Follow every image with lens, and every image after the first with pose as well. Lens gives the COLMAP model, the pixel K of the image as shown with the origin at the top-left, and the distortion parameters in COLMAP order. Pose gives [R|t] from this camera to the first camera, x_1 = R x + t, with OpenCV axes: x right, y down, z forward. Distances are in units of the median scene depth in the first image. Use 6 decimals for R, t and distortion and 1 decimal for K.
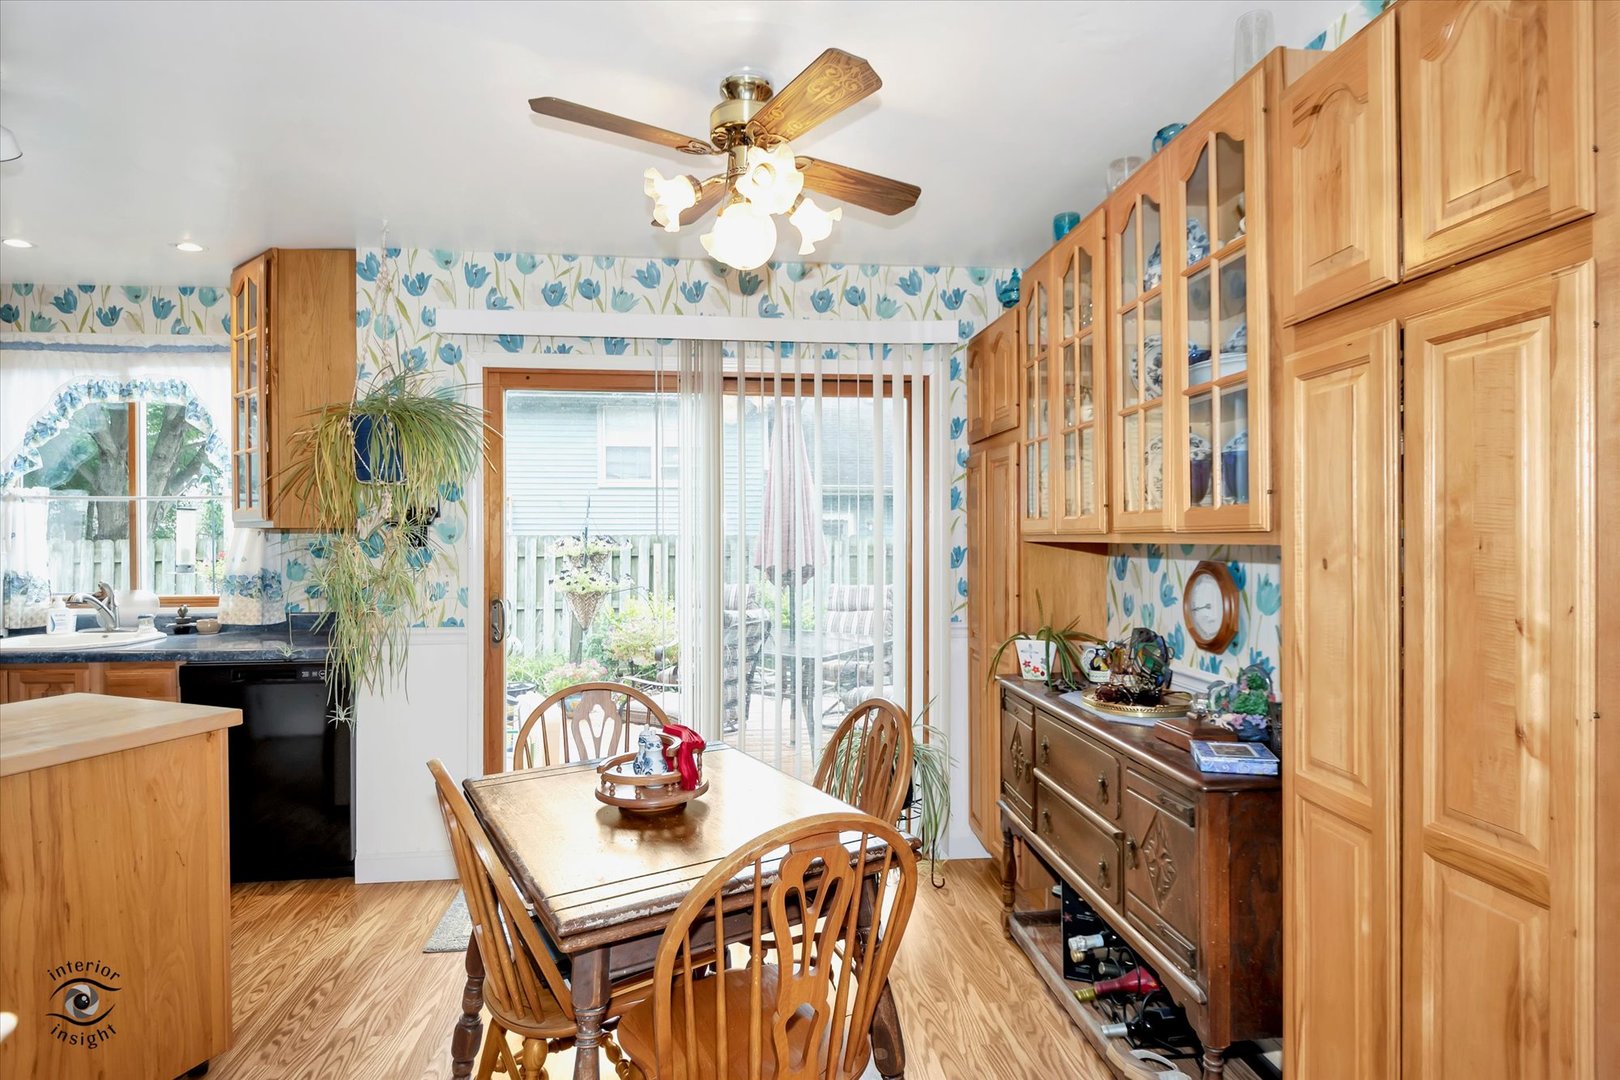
lens RADIAL K [[863.9, 0, 811.8], [0, 863.9, 547.9], [0, 0, 1]] dist [0.005370, -0.015502]
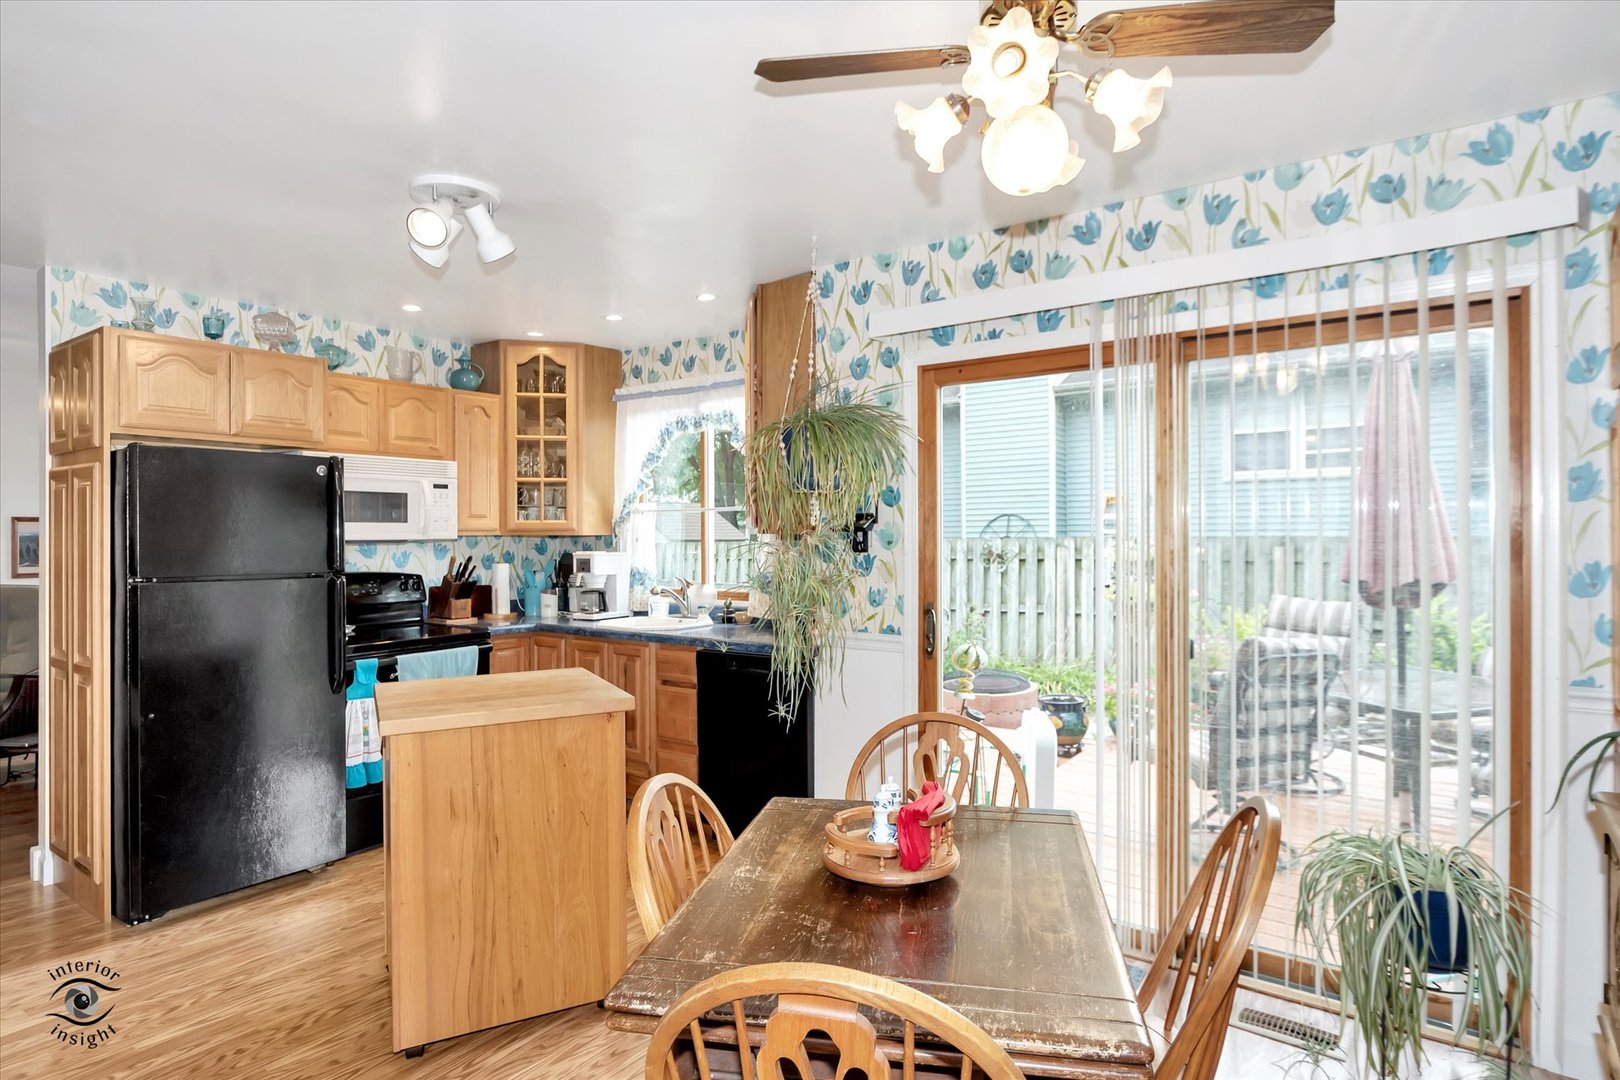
lens RADIAL K [[881.7, 0, 803.1], [0, 881.7, 538.4], [0, 0, 1]] dist [0.010784, -0.020163]
pose [[0.735522, 0.000204, -0.677500, 0.189183], [-0.007782, 0.999937, -0.008147, -0.008757], [0.677456, 0.011265, 0.735477, 0.194265]]
